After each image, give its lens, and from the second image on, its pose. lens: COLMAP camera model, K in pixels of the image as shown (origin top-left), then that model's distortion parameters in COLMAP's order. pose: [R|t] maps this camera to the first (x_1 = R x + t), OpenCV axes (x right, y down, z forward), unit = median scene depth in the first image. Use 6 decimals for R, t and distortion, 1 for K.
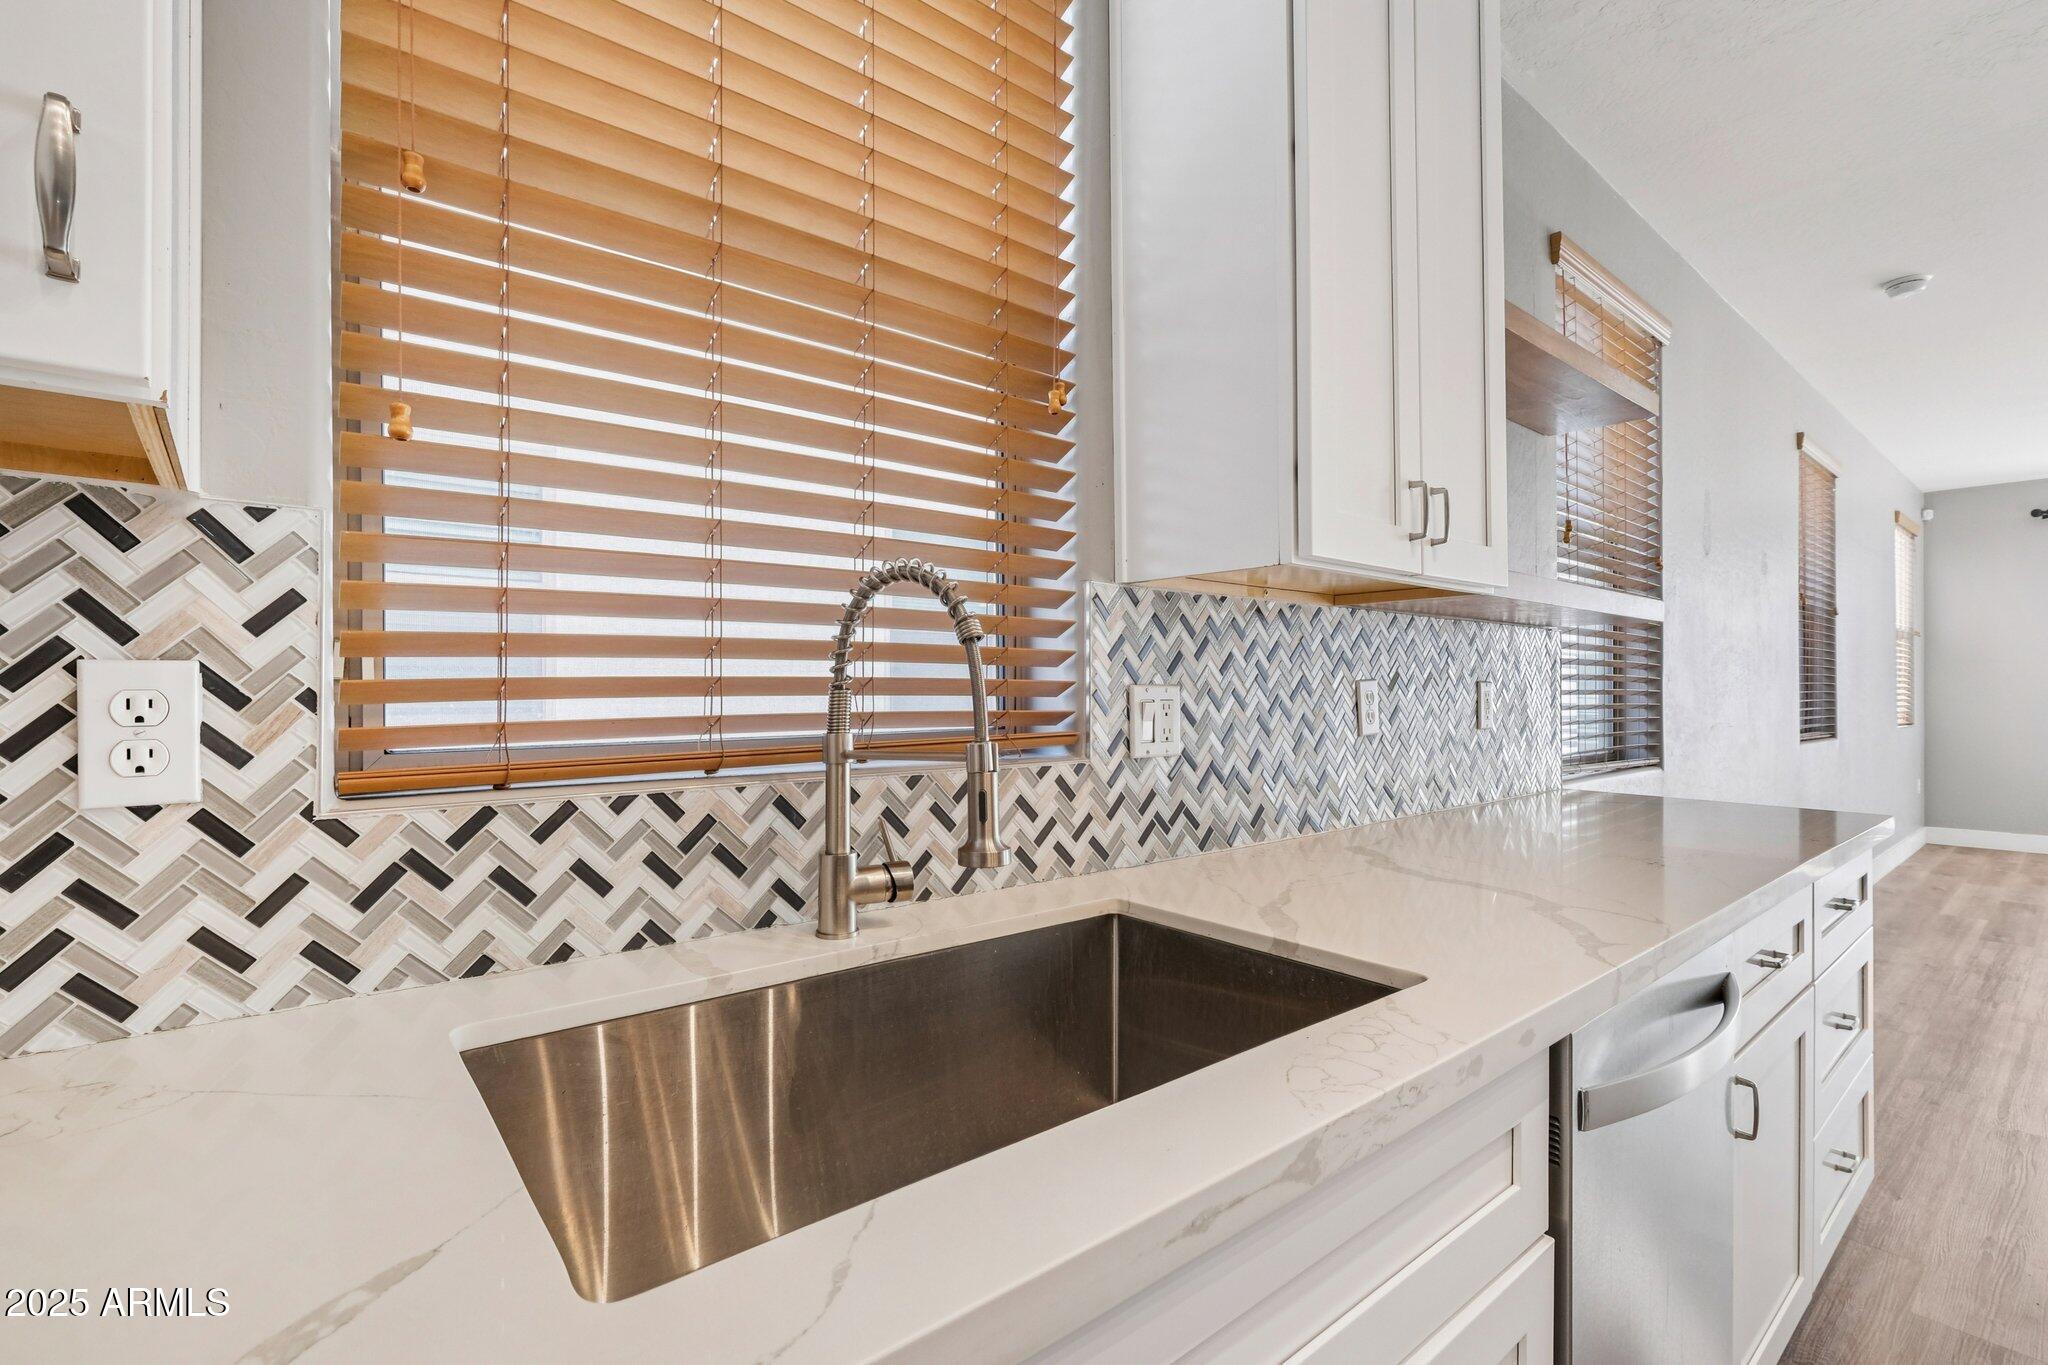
lens RADIAL K [[923.6, 0, 1016.1], [0, 923.6, 687.7], [0, 0, 1]] dist [-0.007113, 0.001267]
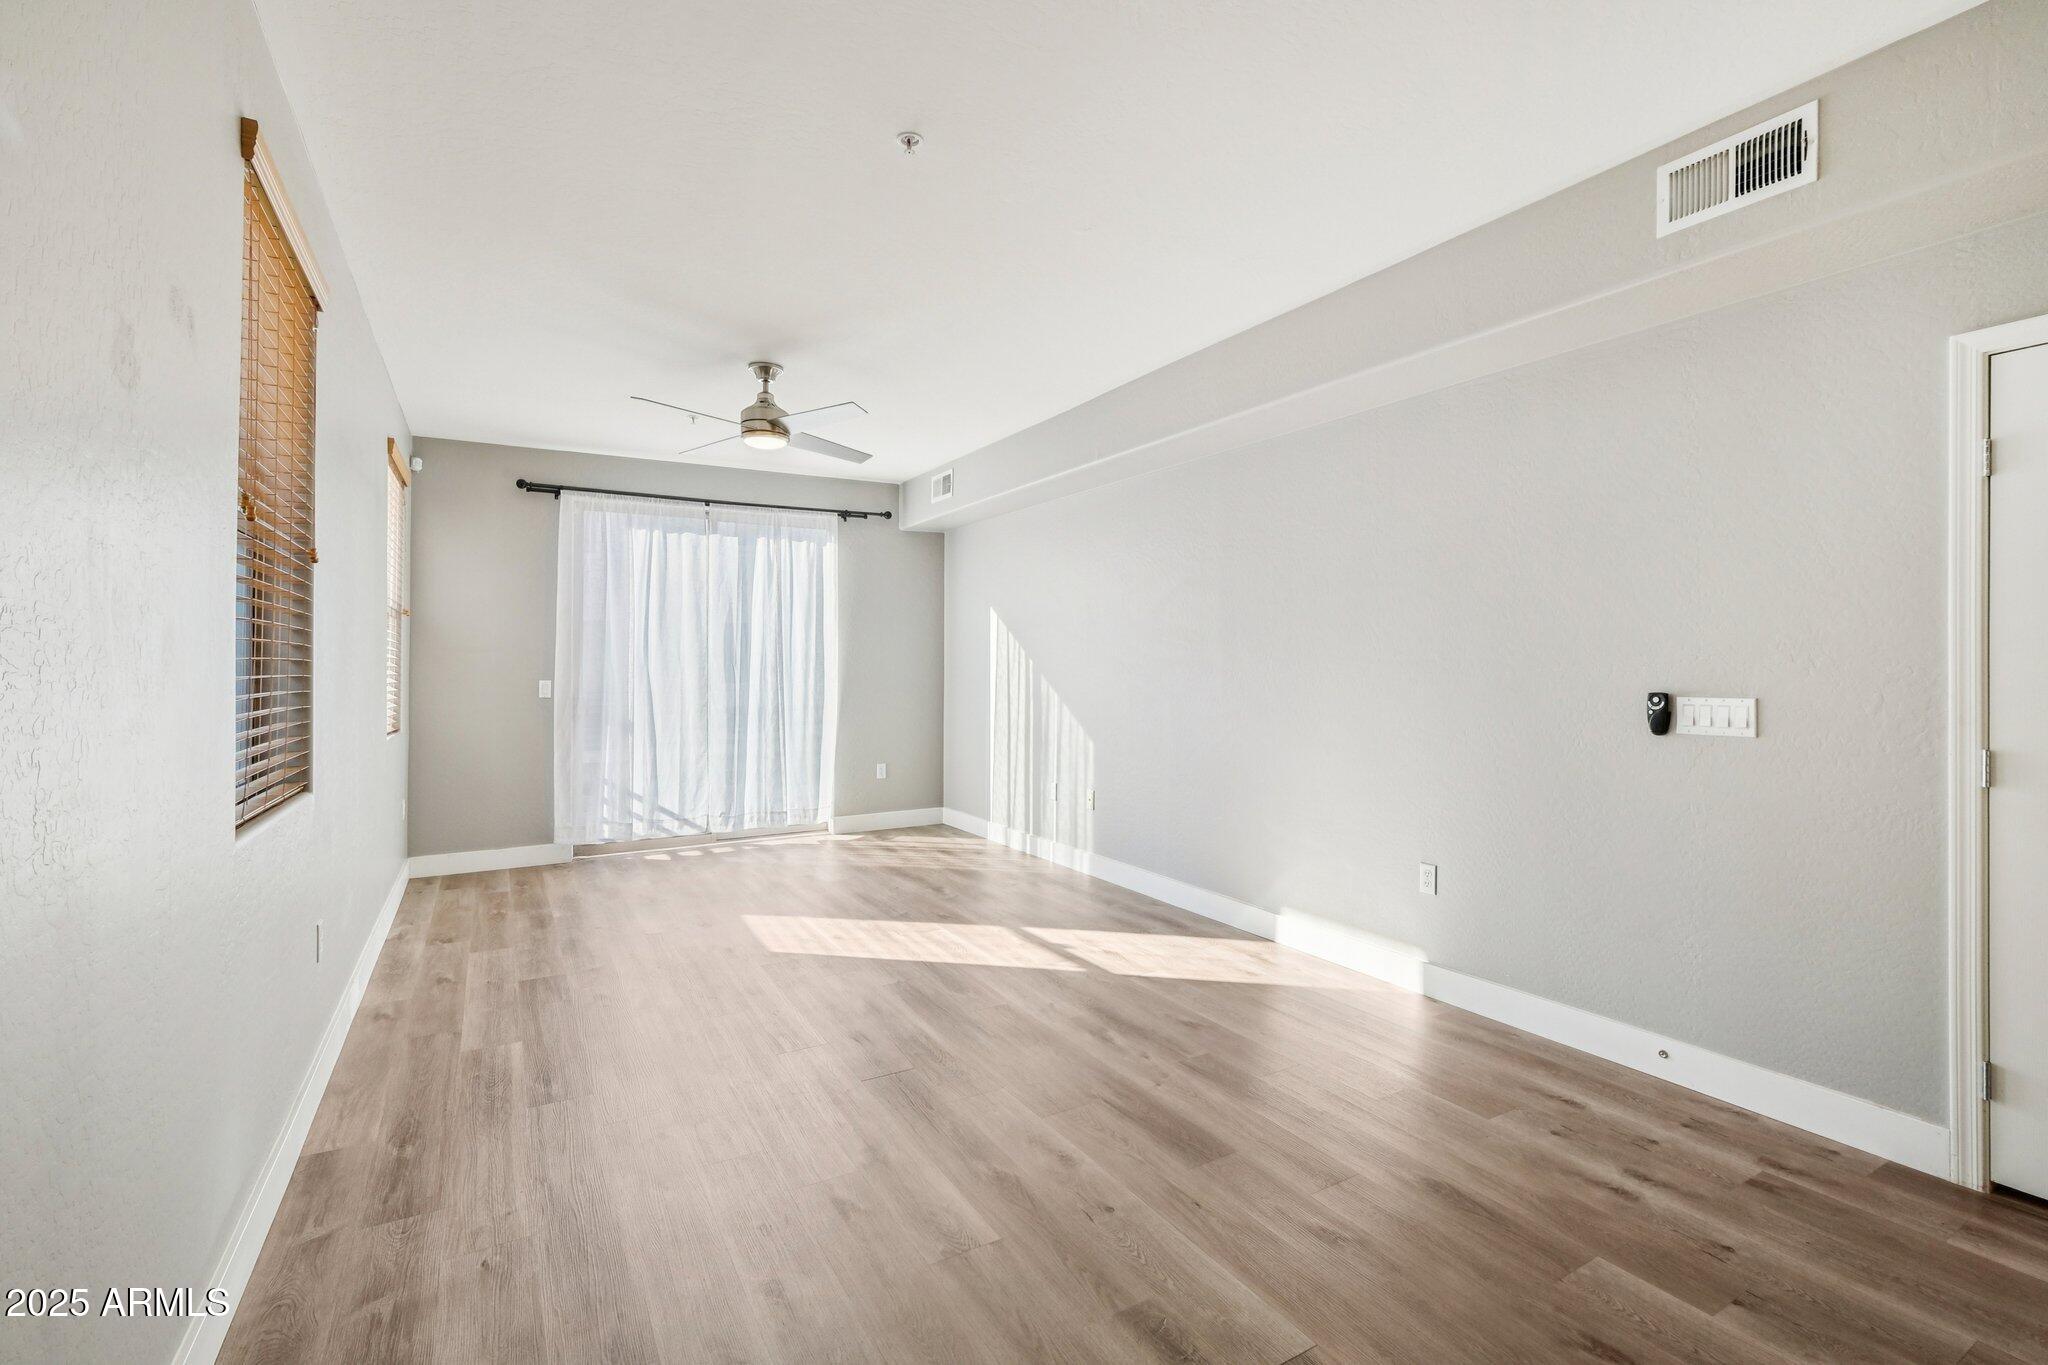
lens RADIAL K [[923.6, 0, 1011.2], [0, 923.6, 664.2], [0, 0, 1]] dist [-0.007113, 0.001267]
pose [[0.182023, 0.008441, 0.983258, 0.401945], [-0.009015, 0.999935, -0.006916, -0.017643], [-0.983253, -0.007605, 0.182087, 0.459606]]
